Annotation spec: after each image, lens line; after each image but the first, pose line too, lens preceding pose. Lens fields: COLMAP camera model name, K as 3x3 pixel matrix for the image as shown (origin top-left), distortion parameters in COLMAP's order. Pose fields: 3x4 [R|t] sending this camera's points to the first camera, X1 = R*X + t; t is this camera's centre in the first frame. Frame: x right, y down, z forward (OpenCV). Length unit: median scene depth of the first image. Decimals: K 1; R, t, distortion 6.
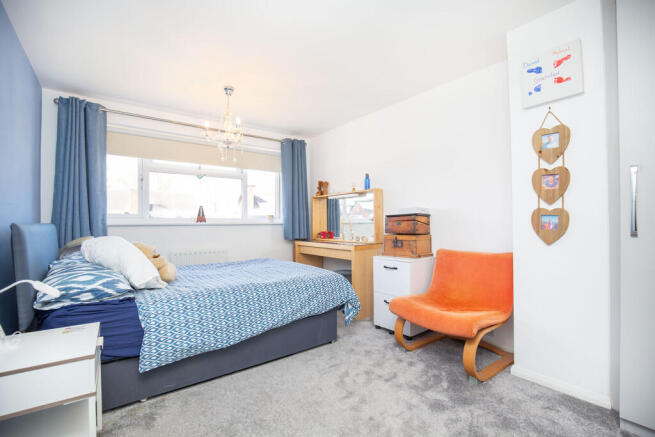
lens RADIAL K [[298.8, 0, 327.6], [0, 298.8, 219.3], [0, 0, 1]] dist [-0.006174, 0.000591]
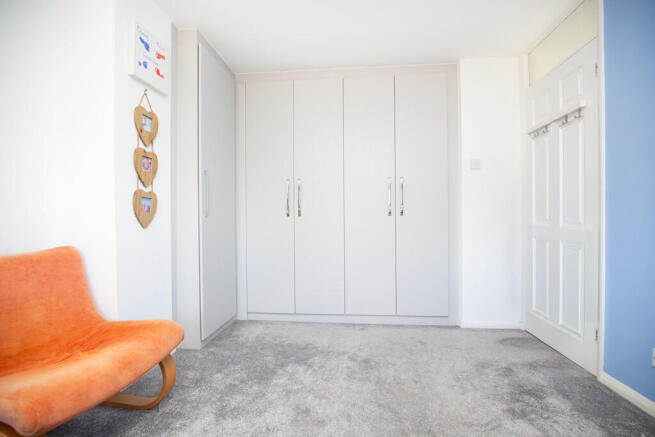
lens RADIAL K [[298.8, 0, 327.4], [0, 298.8, 214.7], [0, 0, 1]] dist [-0.006174, 0.000591]
pose [[-0.749160, 0.009582, 0.662320, -0.362518], [0.008726, 0.999951, -0.004596, 0.051460], [-0.662332, 0.002337, -0.749207, 1.345462]]
